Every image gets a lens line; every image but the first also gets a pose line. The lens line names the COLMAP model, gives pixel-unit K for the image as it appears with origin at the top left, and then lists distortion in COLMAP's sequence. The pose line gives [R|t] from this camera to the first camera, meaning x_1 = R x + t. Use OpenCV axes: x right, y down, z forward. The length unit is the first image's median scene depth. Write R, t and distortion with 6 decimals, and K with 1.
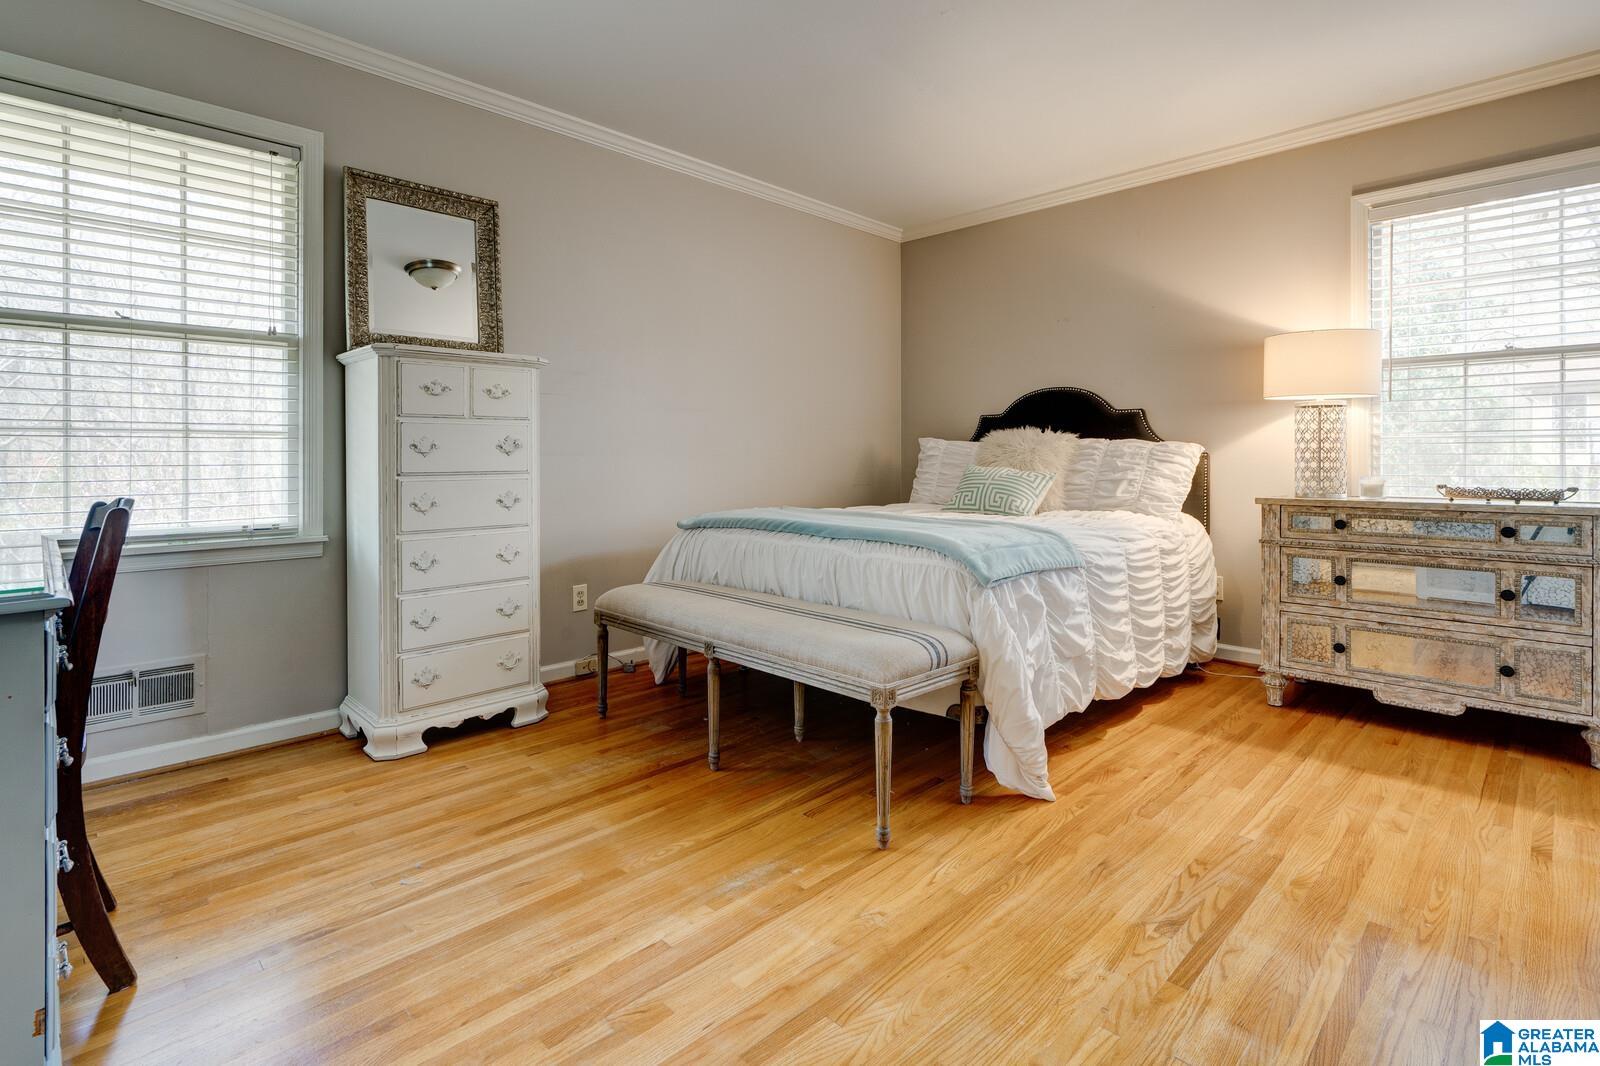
lens RADIAL K [[769.0, 0, 801.1], [0, 769.0, 459.8], [0, 0, 1]] dist [-0.016412, -0.000095]
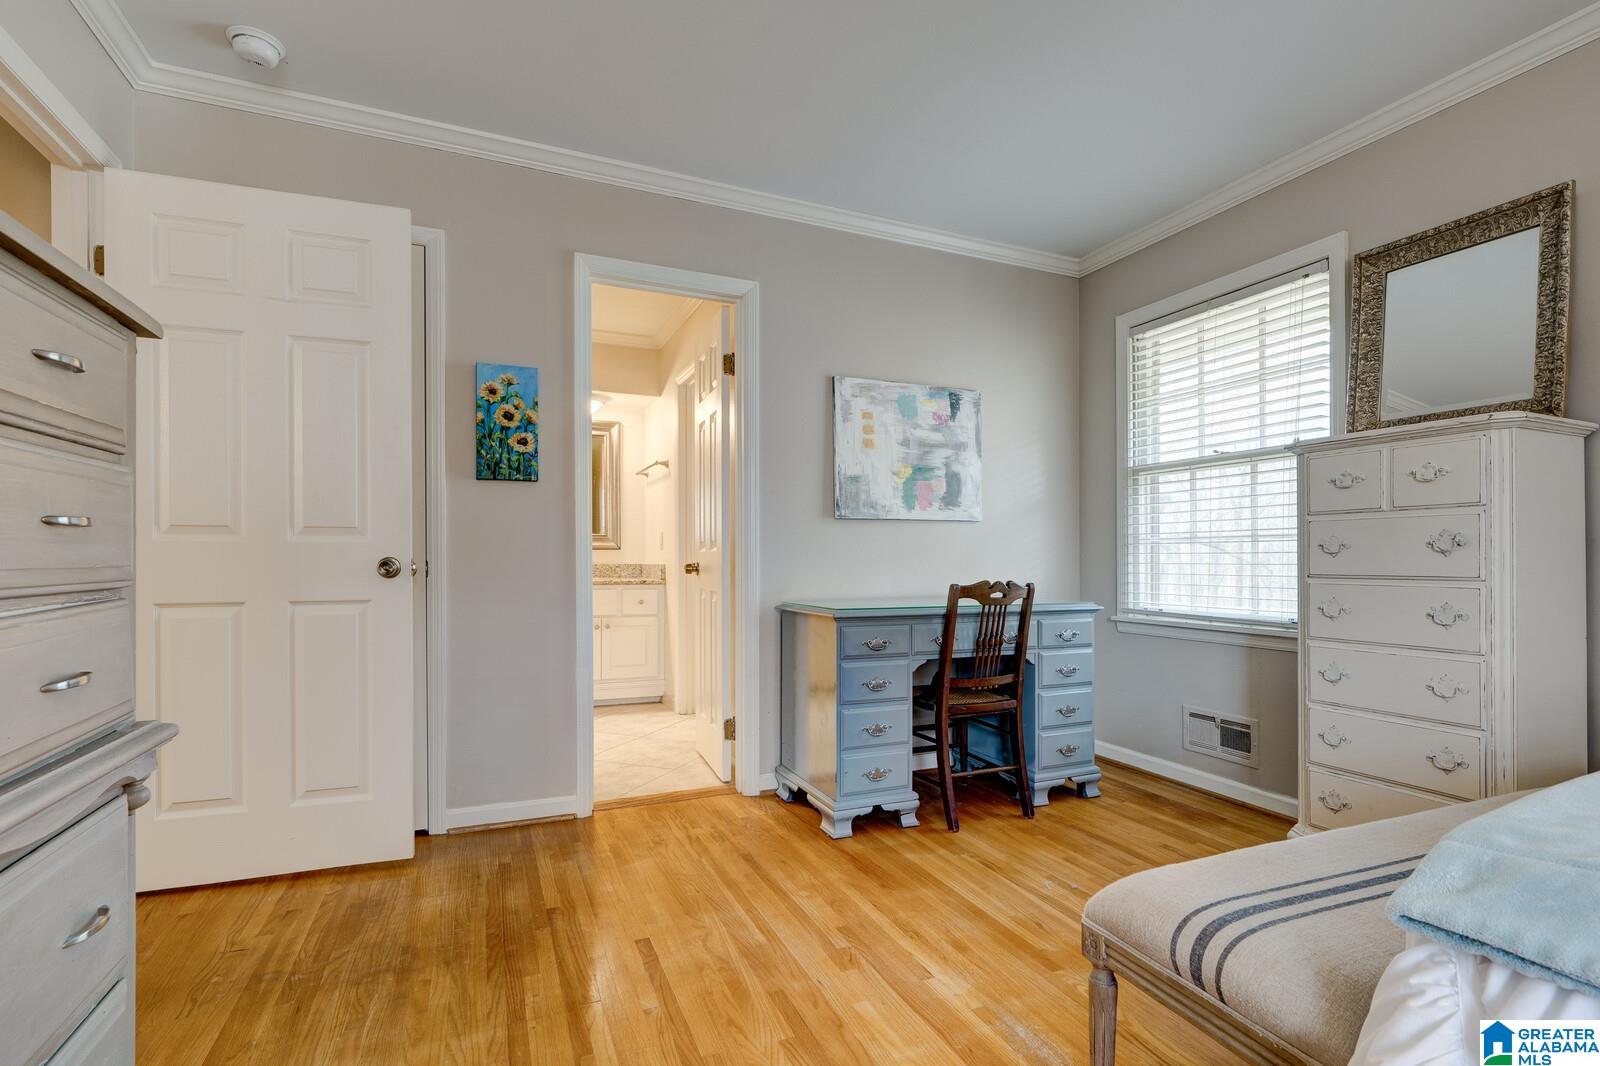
lens RADIAL K [[745.6, 0, 801.9], [0, 745.6, 555.9], [0, 0, 1]] dist [0.001195, 0.000105]
pose [[-0.370079, 0.001150, -0.929000, 0.613122], [0.002937, 0.999996, 0.000068, -0.008684], [0.928996, -0.002703, -0.370080, 0.799778]]
